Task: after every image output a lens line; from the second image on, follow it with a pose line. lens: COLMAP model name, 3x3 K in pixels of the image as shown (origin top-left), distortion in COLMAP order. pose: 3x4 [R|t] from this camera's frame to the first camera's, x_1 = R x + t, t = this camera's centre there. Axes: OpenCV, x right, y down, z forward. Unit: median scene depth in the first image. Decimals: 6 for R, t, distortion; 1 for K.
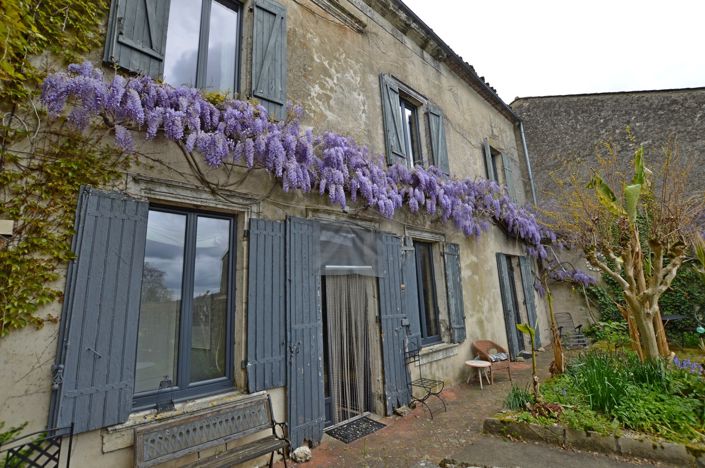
lens RADIAL K [[311.6, 0, 354.5], [0, 311.6, 233.6], [0, 0, 1]] dist [-0.027520, 0.000525]
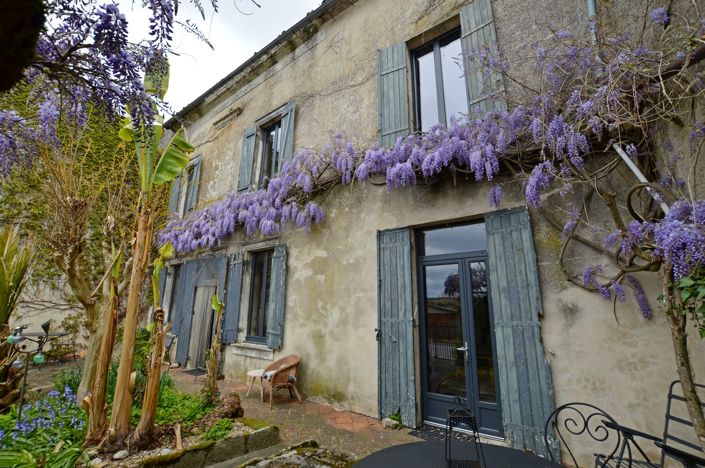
lens RADIAL K [[311.6, 0, 354.5], [0, 311.6, 233.6], [0, 0, 1]] dist [-0.027520, 0.000525]
pose [[0.175441, -0.175039, -0.968804, 1.228492], [0.194584, 0.970819, -0.140166, 0.167831], [0.965069, -0.163923, 0.204381, 0.987721]]
